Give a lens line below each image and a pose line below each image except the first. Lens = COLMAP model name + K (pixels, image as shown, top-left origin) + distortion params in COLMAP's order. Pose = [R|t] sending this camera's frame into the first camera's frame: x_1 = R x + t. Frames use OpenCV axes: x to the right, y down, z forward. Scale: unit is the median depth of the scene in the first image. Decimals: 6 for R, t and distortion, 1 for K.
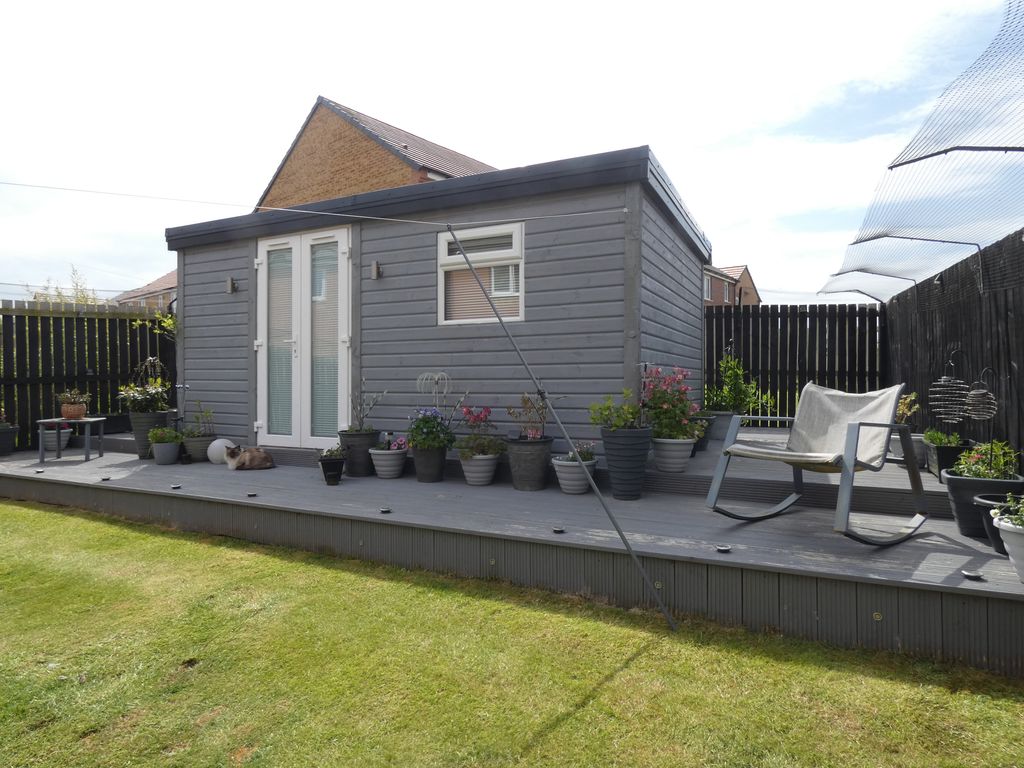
lens RADIAL K [[618.5, 0, 512.5], [0, 618.5, 388.9], [0, 0, 1]] dist [0.011830, -0.010605]
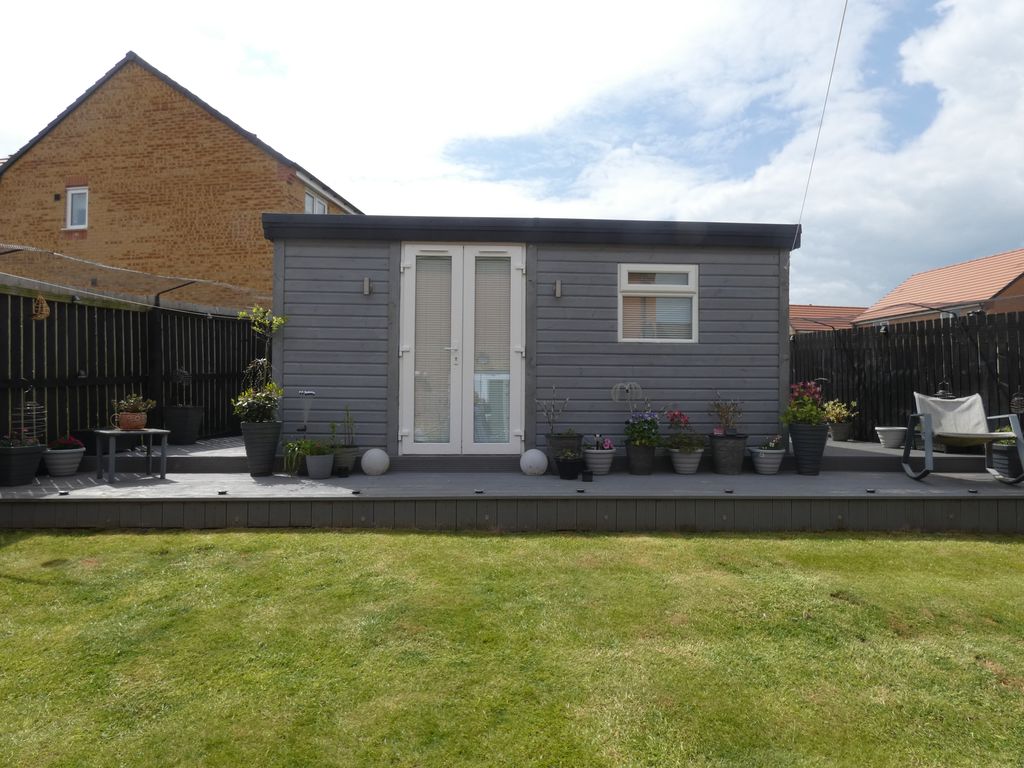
lens RADIAL K [[618.5, 0, 512.3], [0, 618.5, 385.4], [0, 0, 1]] dist [0.011830, -0.010605]
pose [[0.868495, 0.017522, 0.495388, -0.837089], [-0.001148, 0.999443, -0.033338, 0.017140], [-0.495696, 0.028385, 0.868032, 0.088571]]
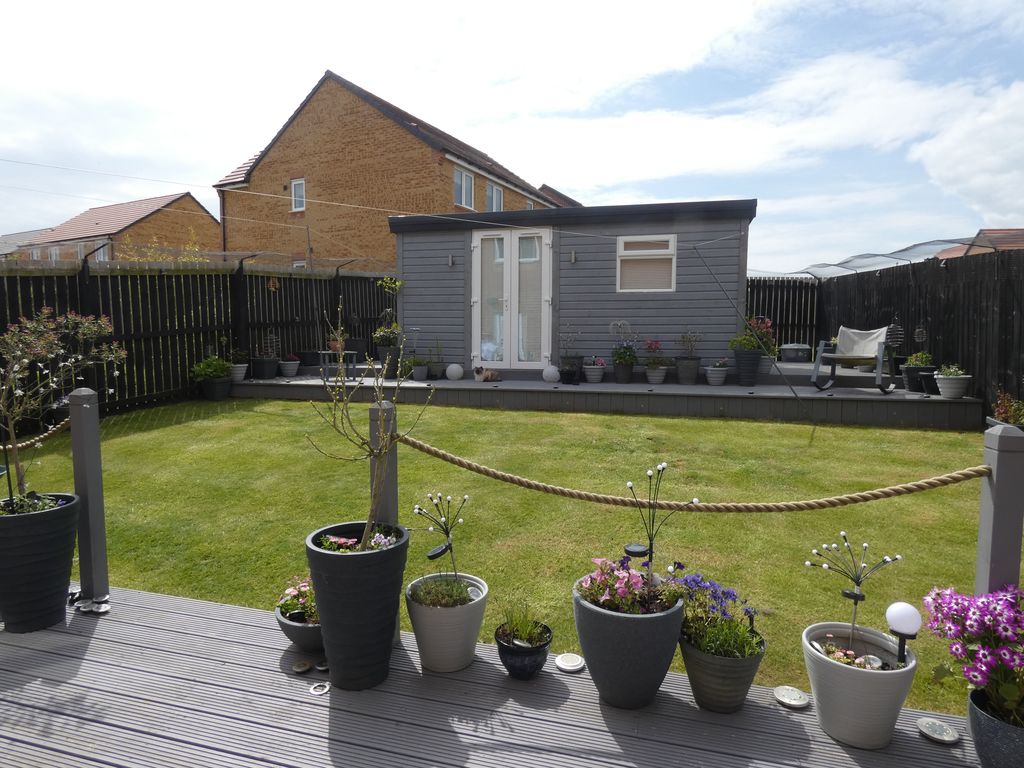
lens RADIAL K [[618.5, 0, 515.7], [0, 618.5, 382.2], [0, 0, 1]] dist [0.011830, -0.010605]
pose [[0.975212, -0.011593, 0.220967, -0.728603], [-0.002093, 0.998099, 0.061601, 0.035163], [-0.221261, -0.060537, 0.973334, -0.554299]]
